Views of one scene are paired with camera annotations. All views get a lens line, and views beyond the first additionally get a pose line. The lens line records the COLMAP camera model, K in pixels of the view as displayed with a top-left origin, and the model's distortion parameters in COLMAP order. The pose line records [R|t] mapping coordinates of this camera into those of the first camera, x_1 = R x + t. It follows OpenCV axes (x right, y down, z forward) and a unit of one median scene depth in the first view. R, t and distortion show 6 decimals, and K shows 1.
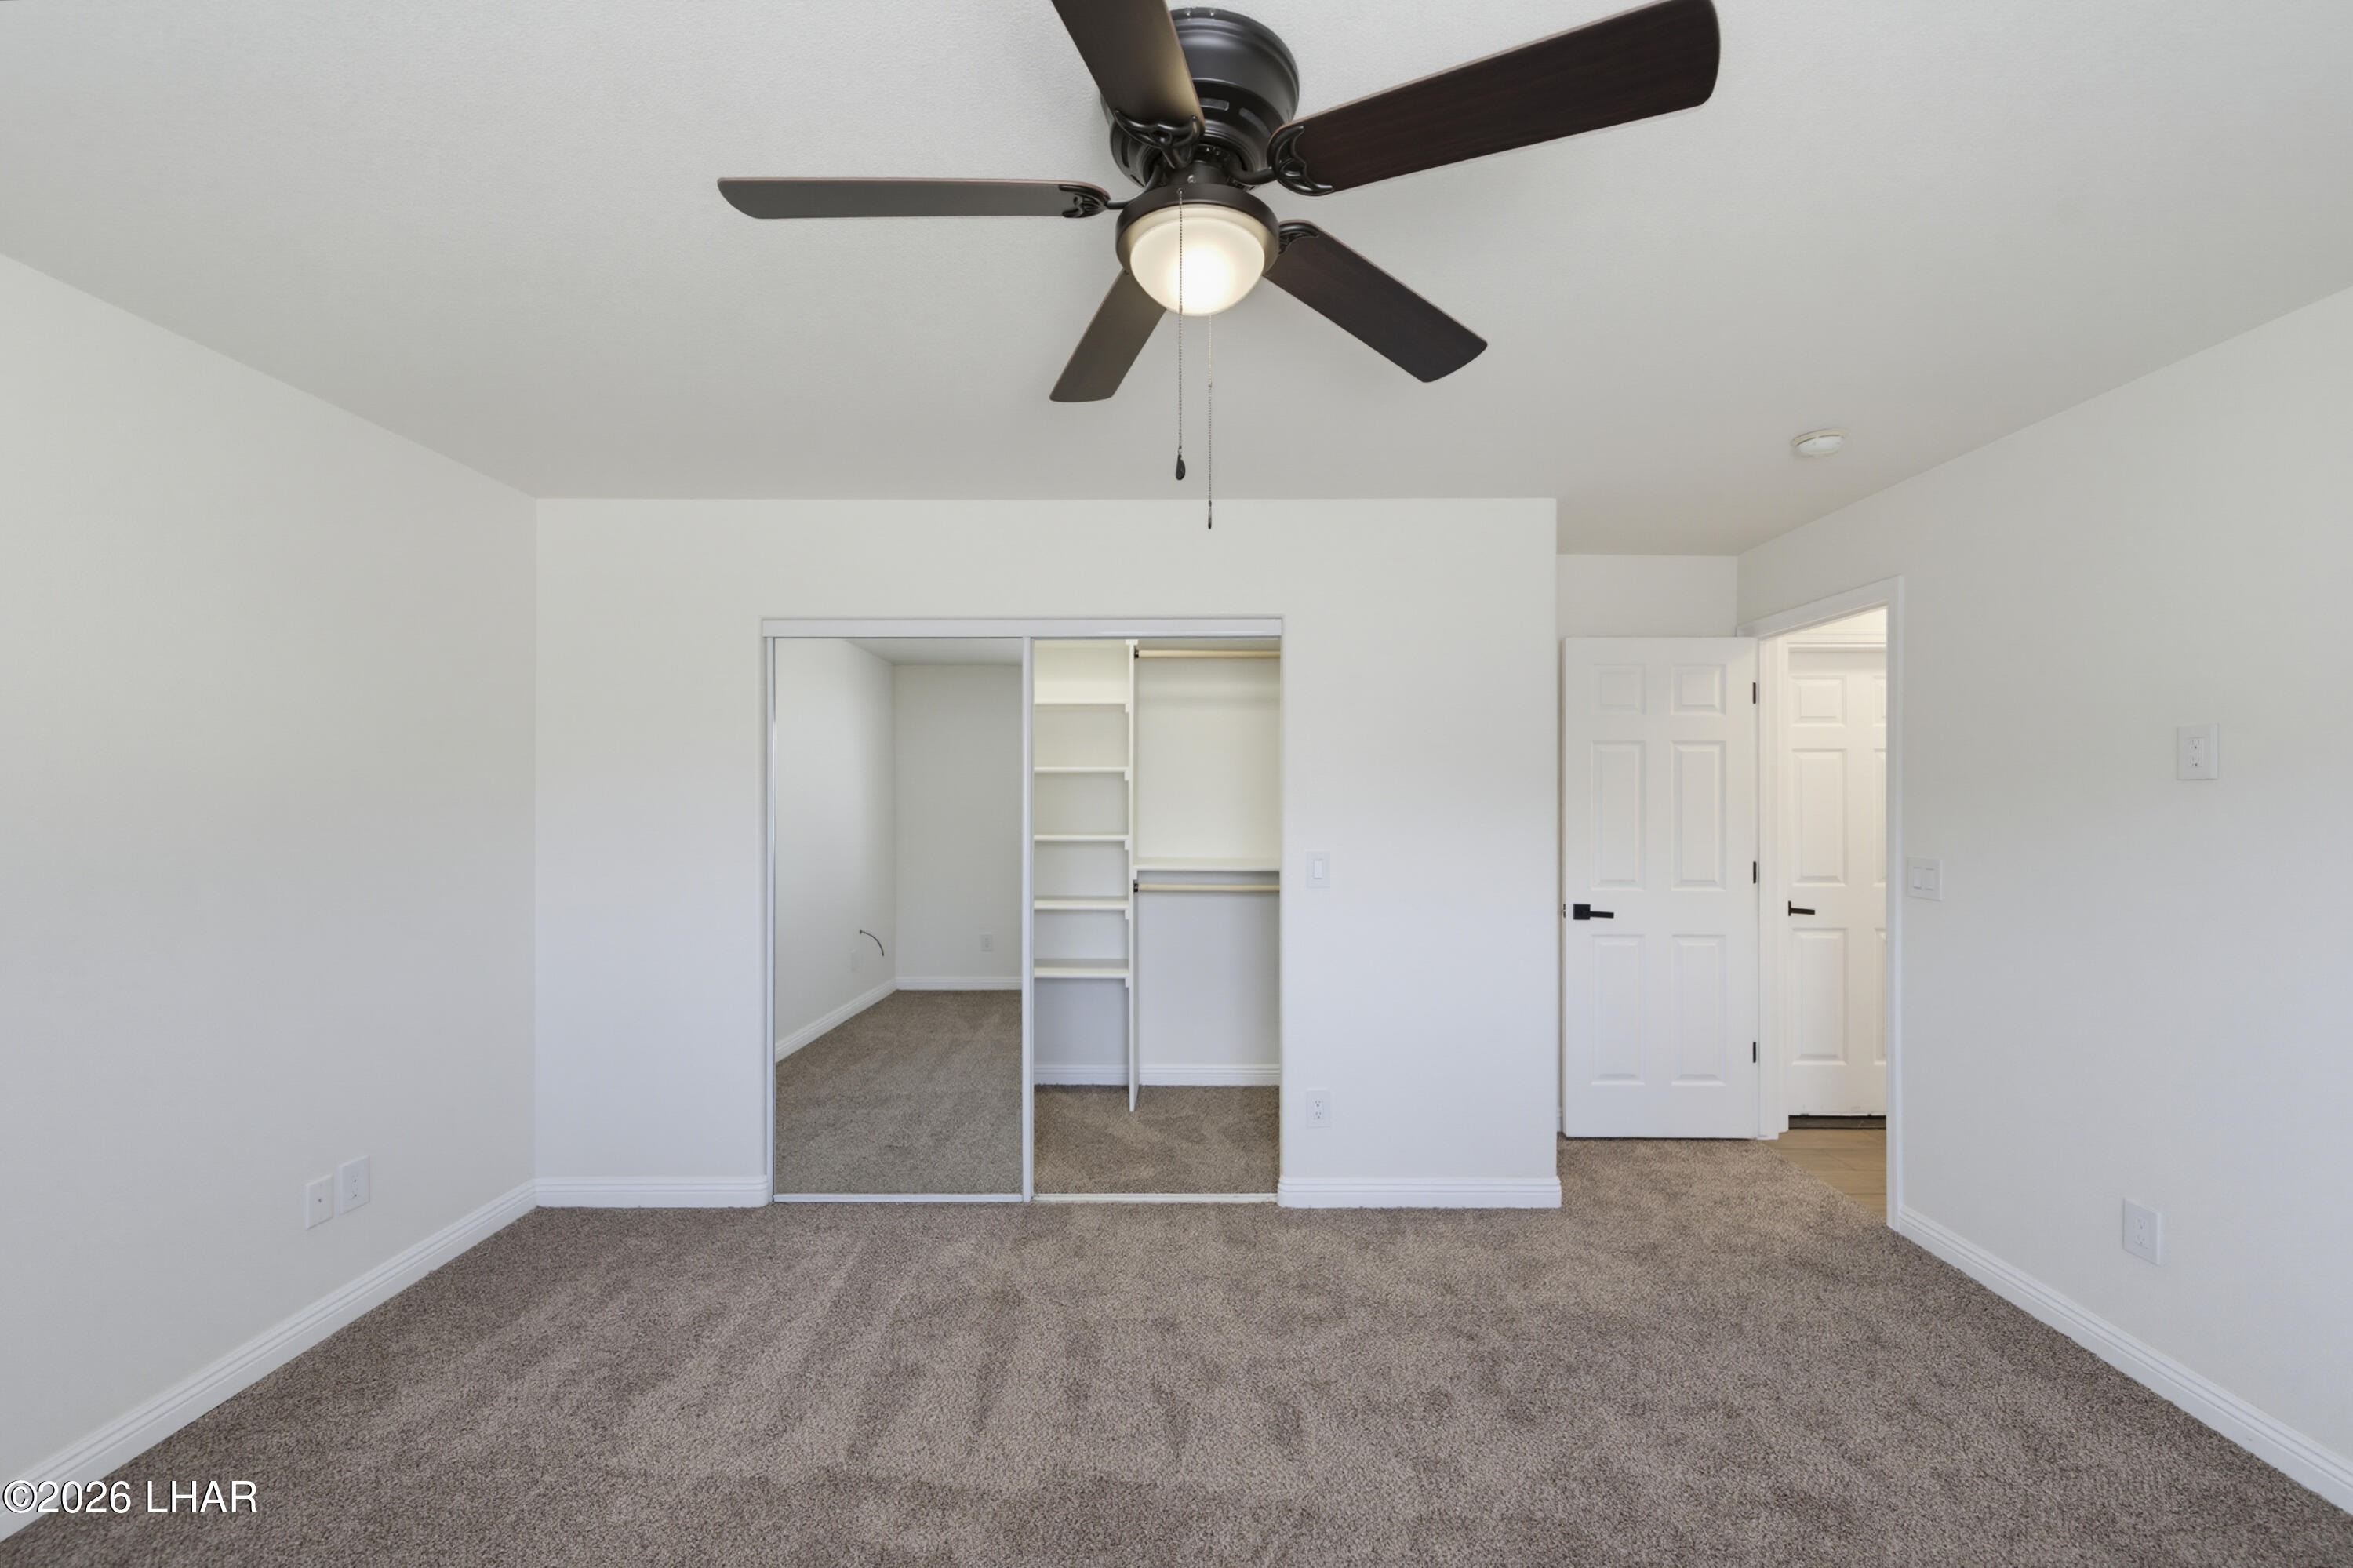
lens RADIAL K [[967.9, 0, 1190.5], [0, 967.9, 794.8], [0, 0, 1]] dist [-0.000093, 0.000388]
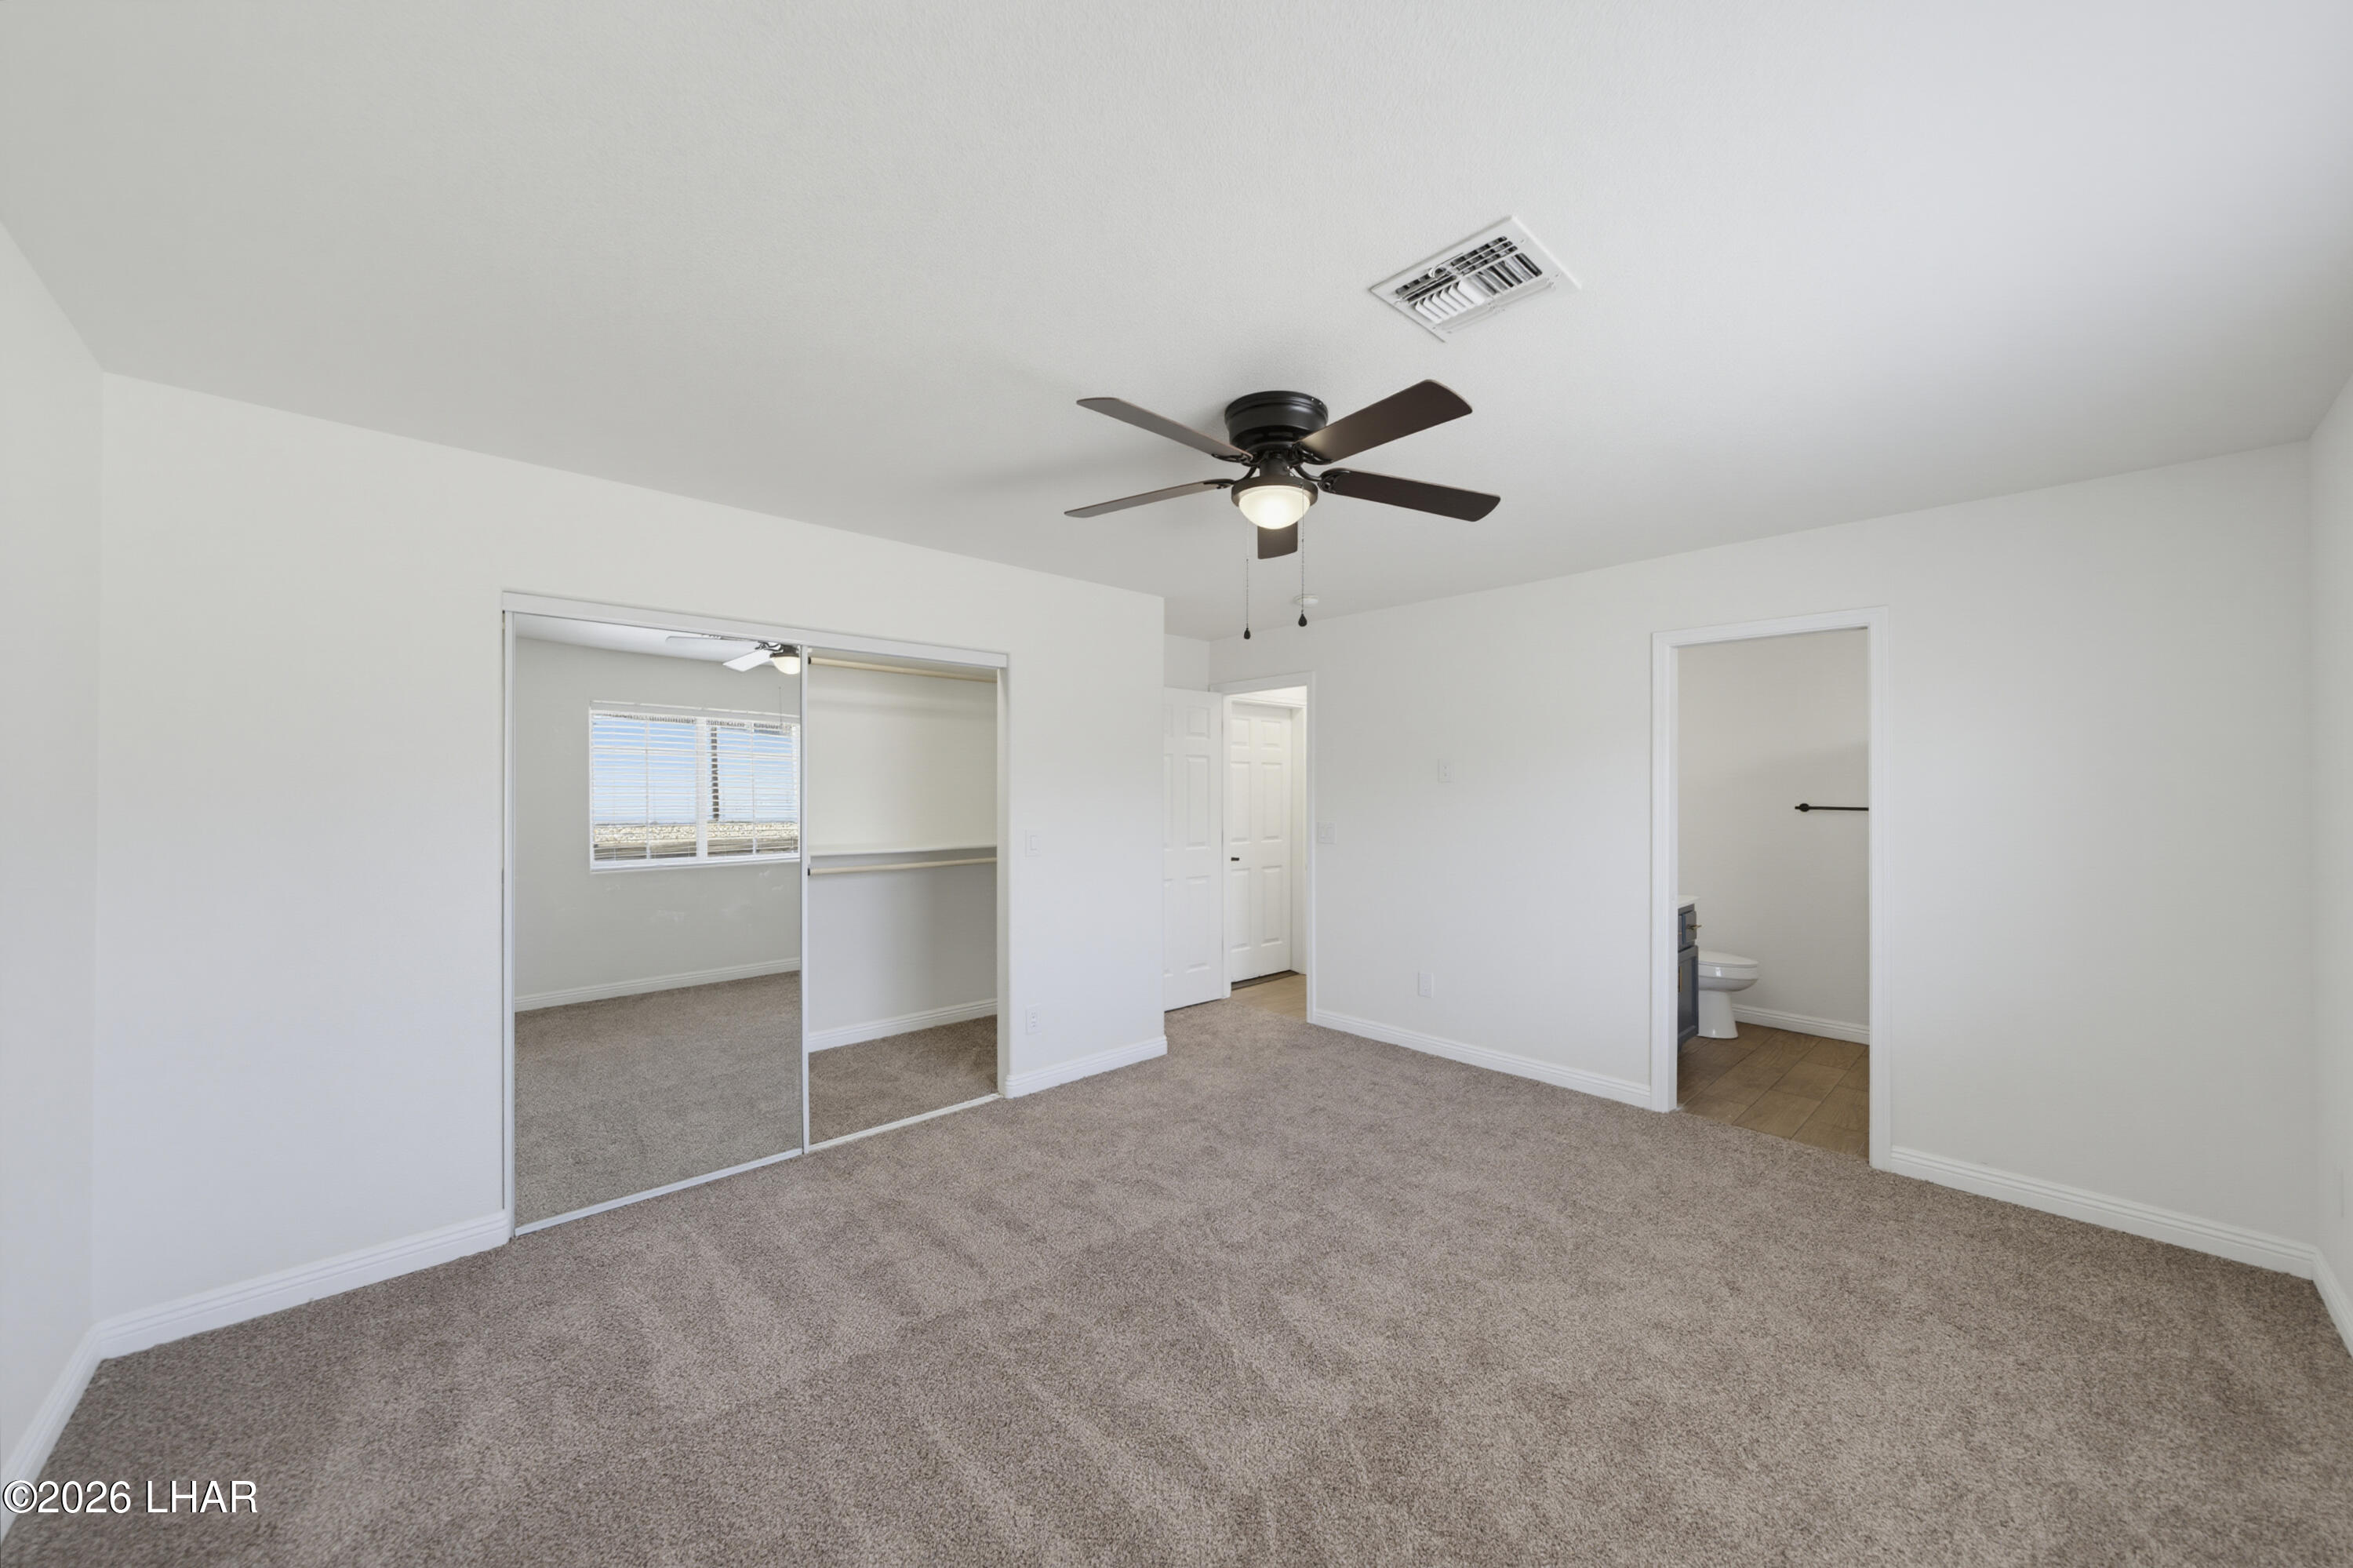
lens RADIAL K [[844.0, 0, 1270.4], [0, 844.0, 785.0], [0, 0, 1]] dist [-0.000310, -0.000028]
pose [[0.686013, 0.005103, 0.727571, -0.524267], [-0.000531, 0.999979, -0.006512, 0.003374], [-0.727589, 0.004081, 0.686002, -0.055794]]
